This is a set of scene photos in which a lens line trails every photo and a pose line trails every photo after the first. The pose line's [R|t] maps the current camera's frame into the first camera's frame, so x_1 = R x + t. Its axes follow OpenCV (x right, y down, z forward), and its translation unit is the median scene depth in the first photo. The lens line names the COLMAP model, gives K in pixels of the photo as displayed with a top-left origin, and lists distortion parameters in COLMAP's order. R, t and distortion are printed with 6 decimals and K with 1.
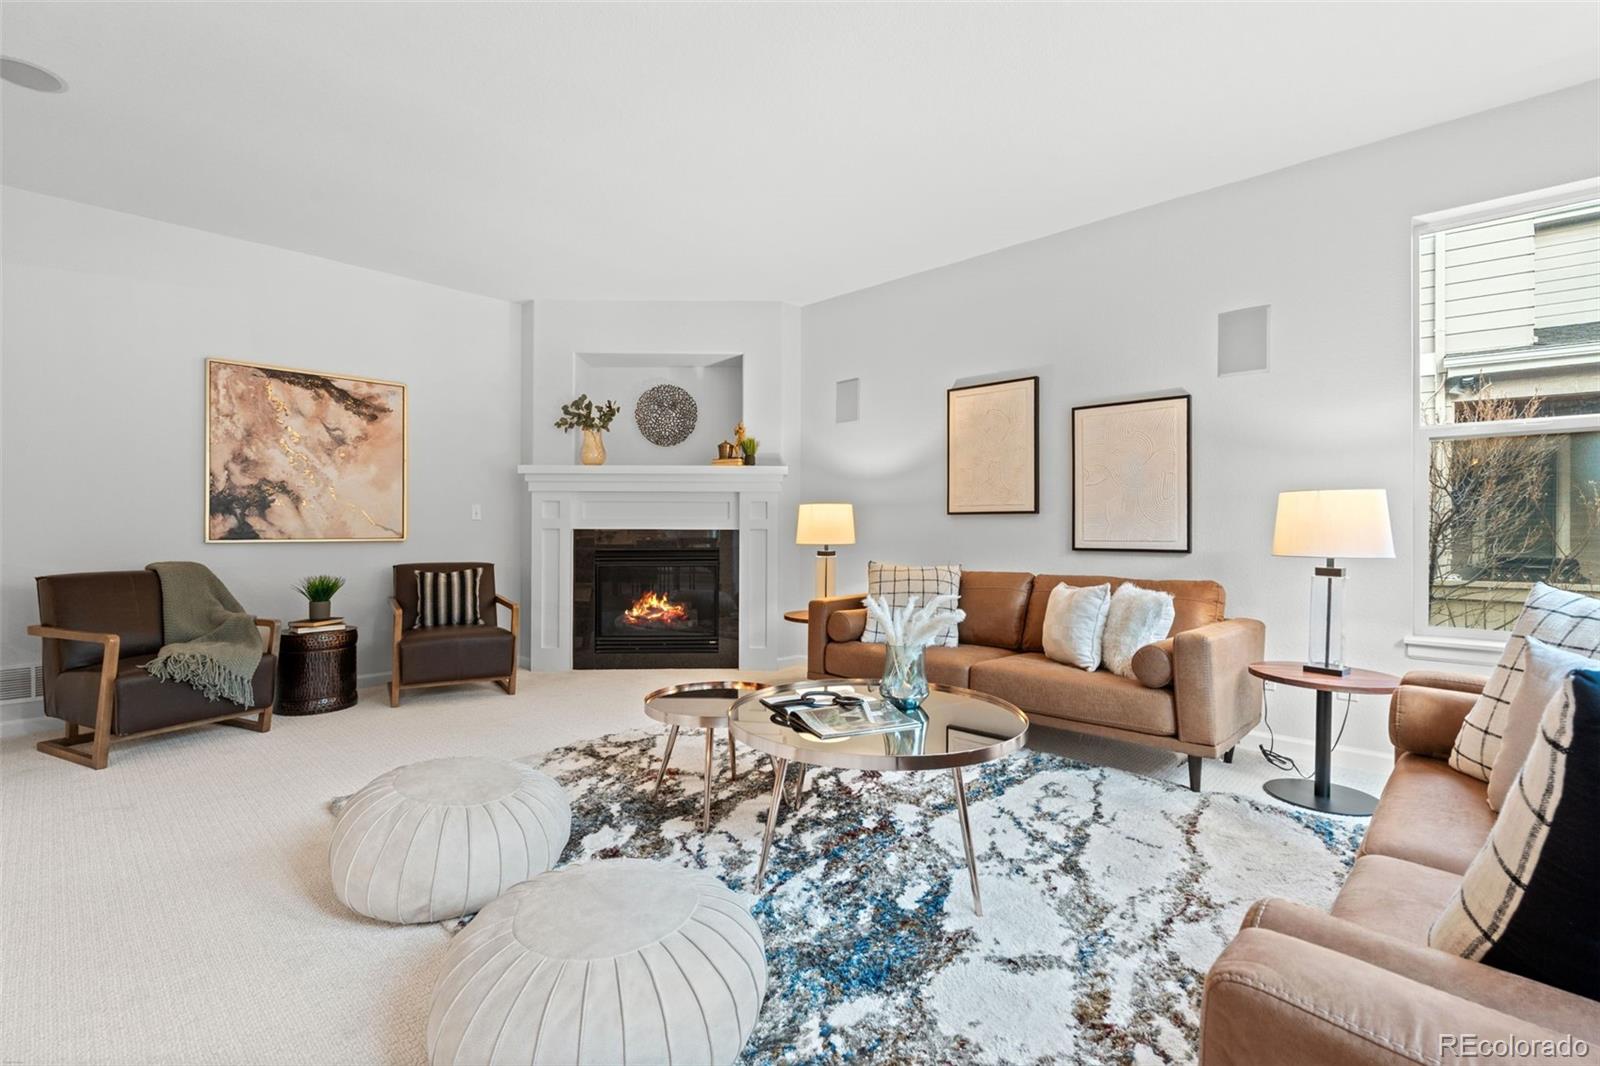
lens RADIAL K [[712.0, 0, 794.4], [0, 712.0, 527.1], [0, 0, 1]] dist [-0.002479, -0.000210]
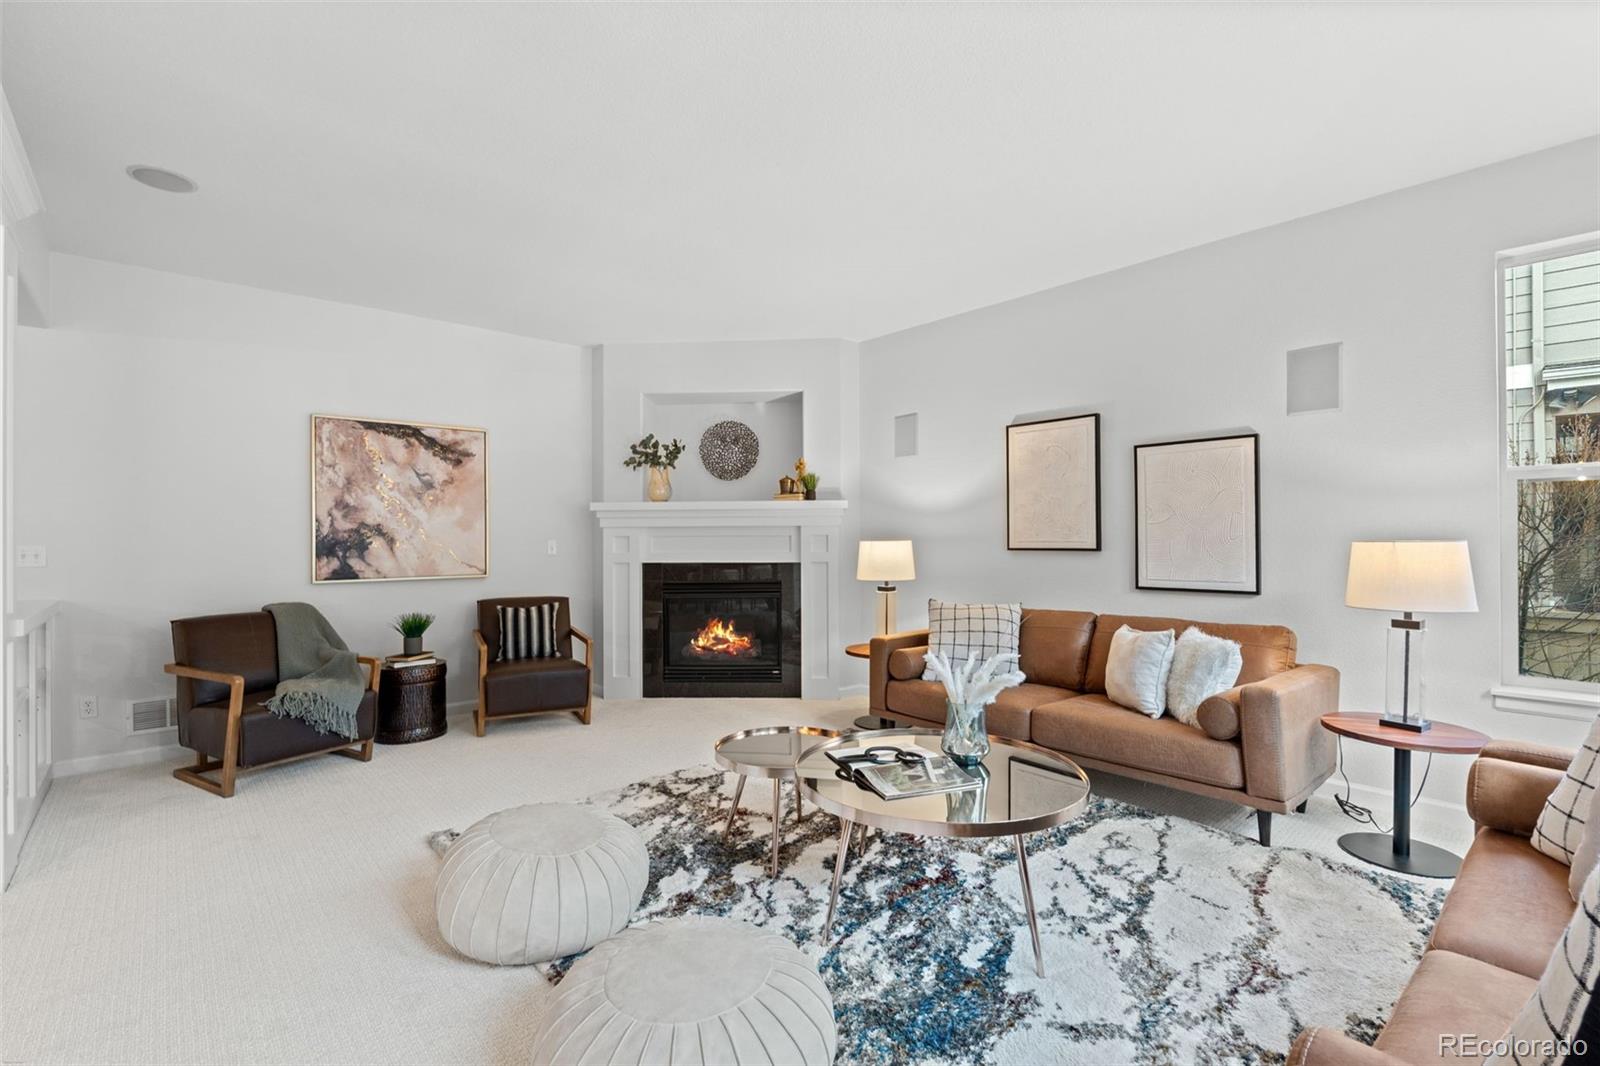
lens RADIAL K [[707.3, 0, 797.5], [0, 707.3, 536.4], [0, 0, 1]] dist [-0.002052, -0.000209]
pose [[0.996898, -0.008830, -0.078211, -0.003198], [0.008752, 0.999961, -0.001336, -0.051361], [0.078219, 0.000648, 0.996936, -0.025343]]
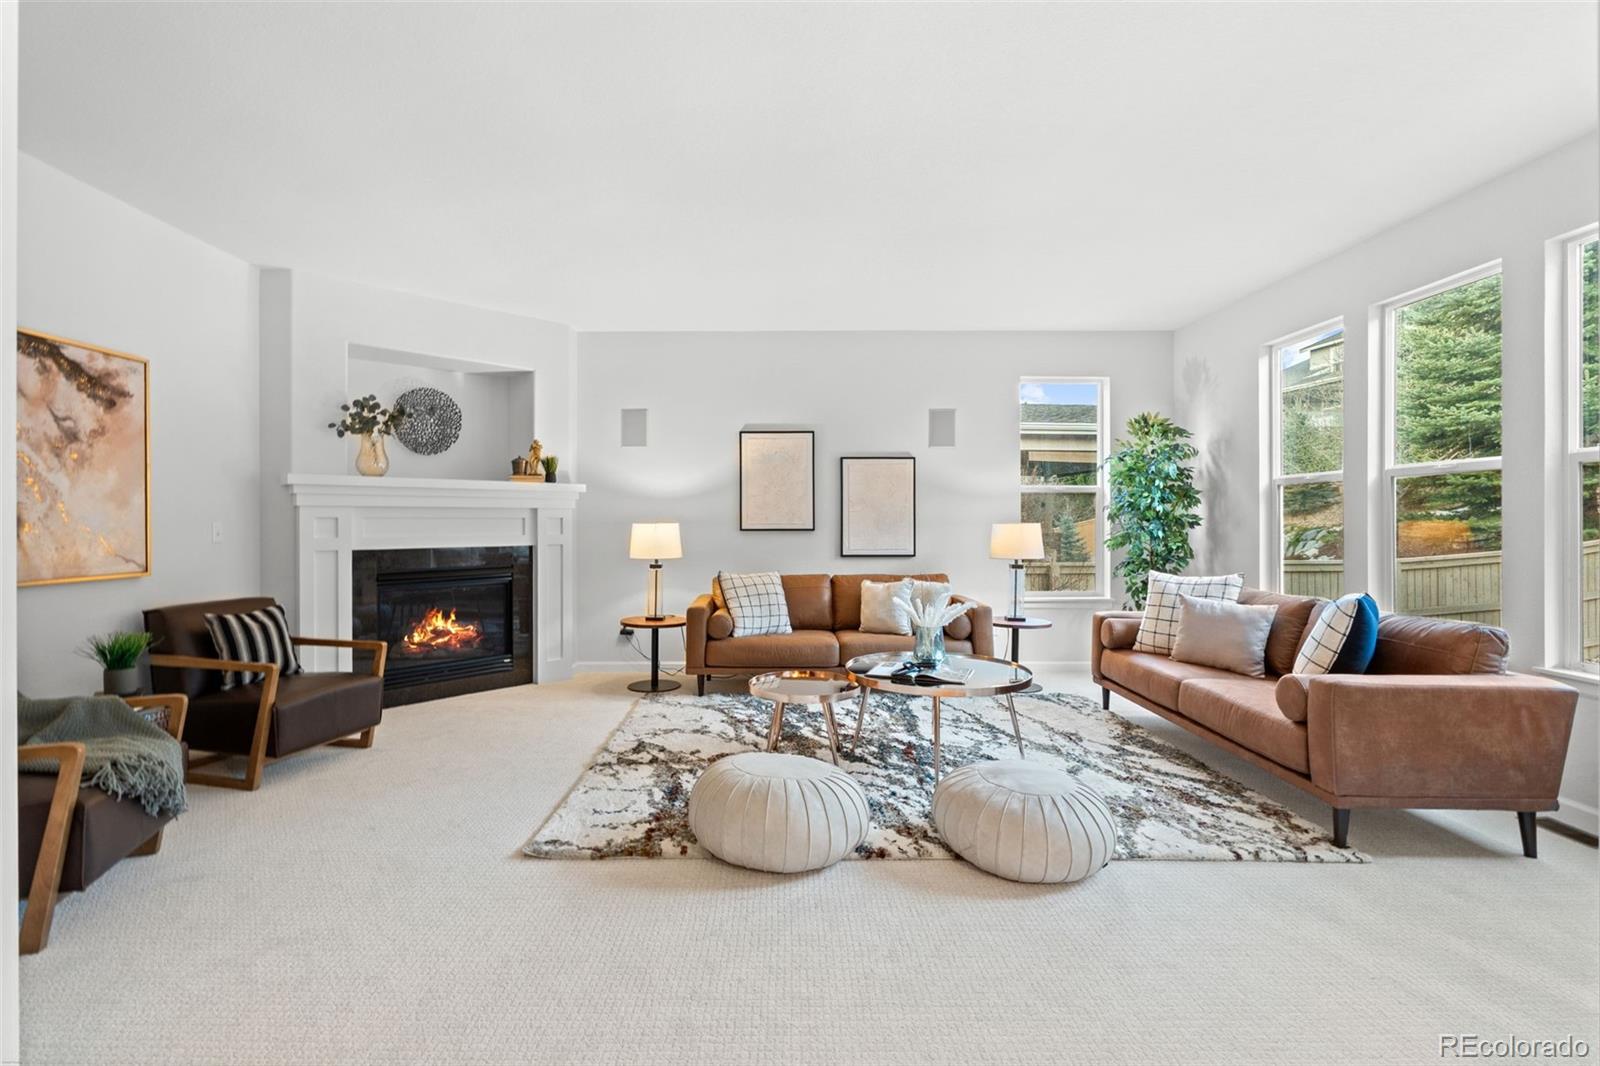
lens RADIAL K [[726.4, 0, 761.0], [0, 726.4, 522.5], [0, 0, 1]] dist [-0.002891, -0.000254]
pose [[0.731886, -0.006095, 0.681400, -0.853825], [0.002271, 0.999976, 0.006505, -0.054757], [-0.681424, -0.003214, 0.731882, 0.046231]]
